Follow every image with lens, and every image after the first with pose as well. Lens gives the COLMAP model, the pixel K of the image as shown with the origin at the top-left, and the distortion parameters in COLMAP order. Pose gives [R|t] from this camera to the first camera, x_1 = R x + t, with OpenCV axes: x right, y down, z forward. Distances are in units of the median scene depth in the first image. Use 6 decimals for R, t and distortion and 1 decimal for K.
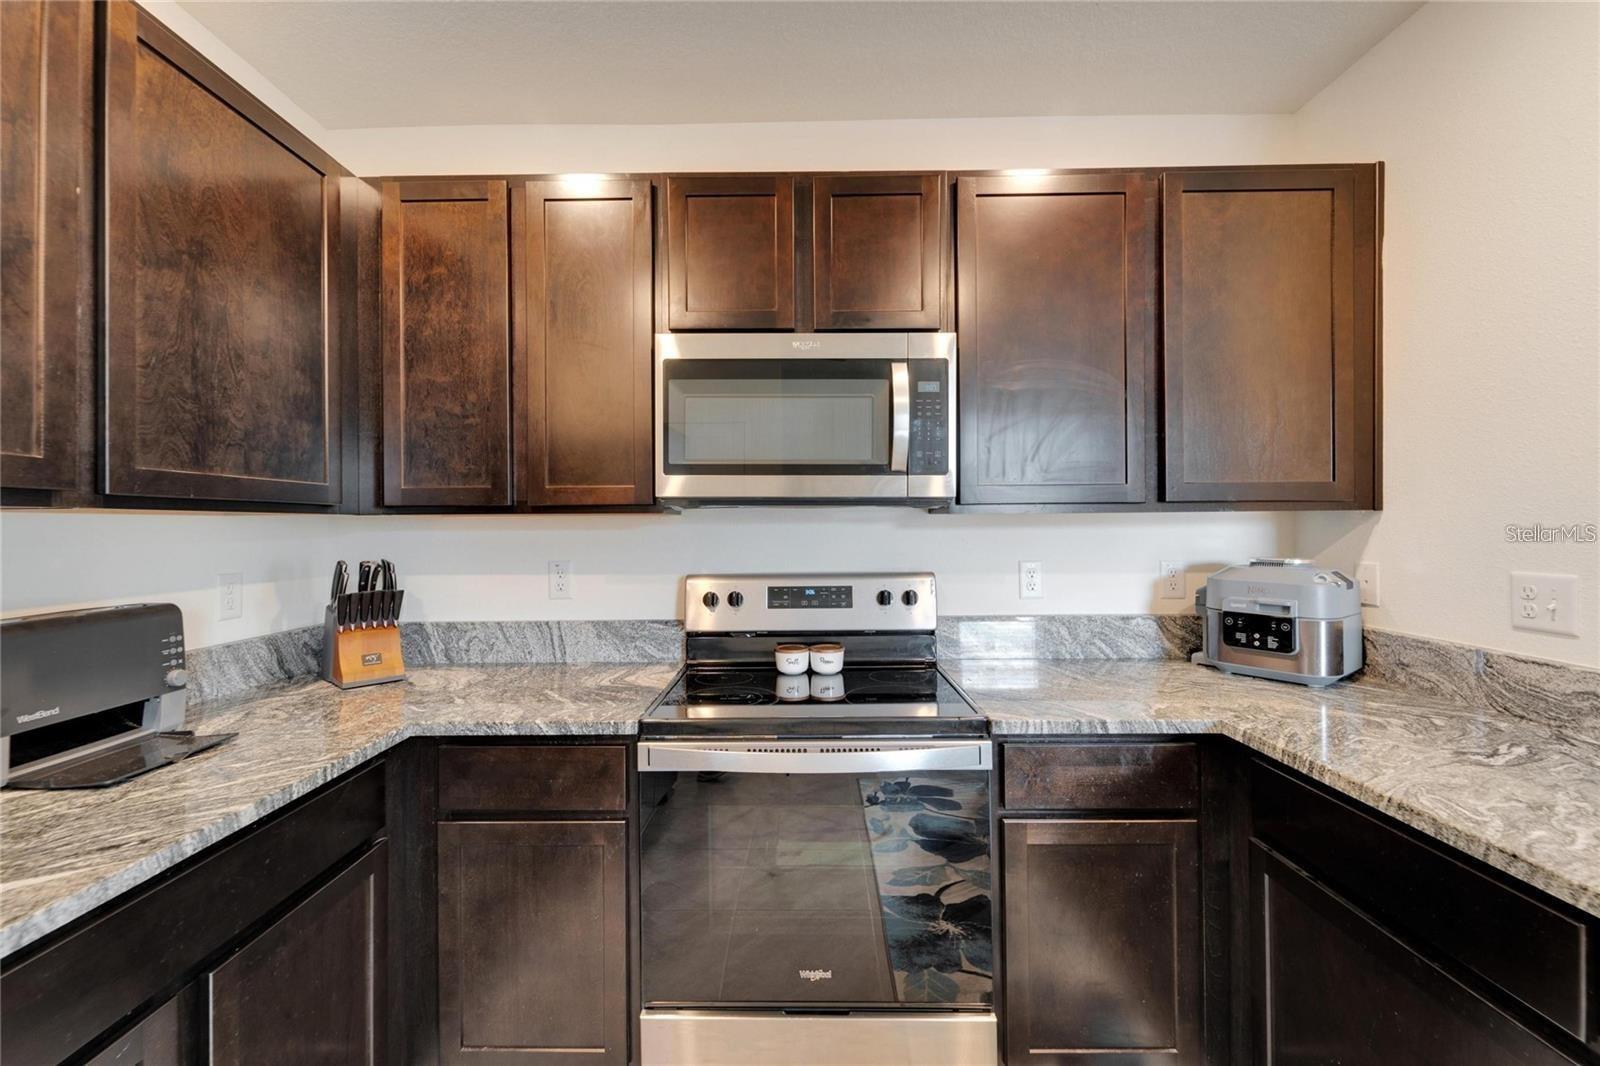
lens RADIAL K [[650.6, 0, 796.0], [0, 650.6, 526.4], [0, 0, 1]] dist [0.001119, -0.001126]
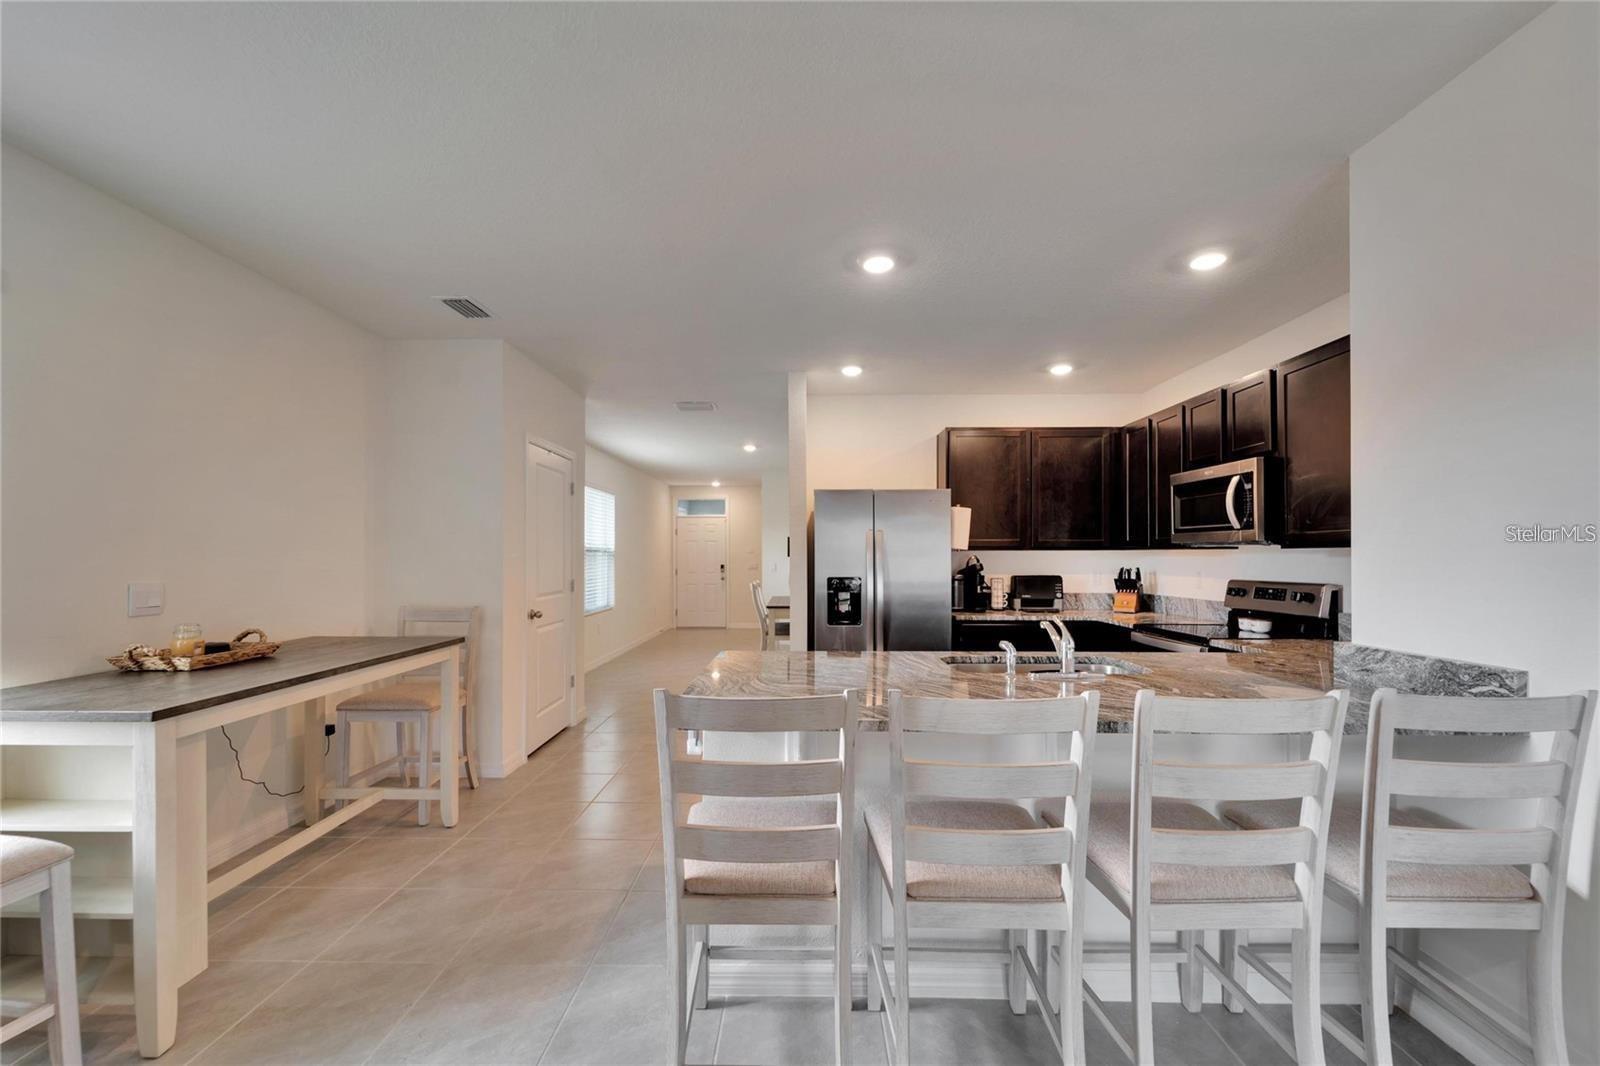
lens RADIAL K [[650.6, 0, 801.9], [0, 650.6, 540.7], [0, 0, 1]] dist [0.001119, -0.001126]
pose [[0.016965, -0.017421, -0.999704, 1.925046], [0.001728, 0.999847, -0.017394, -0.011154], [0.999855, -0.001433, 0.016993, -0.366989]]
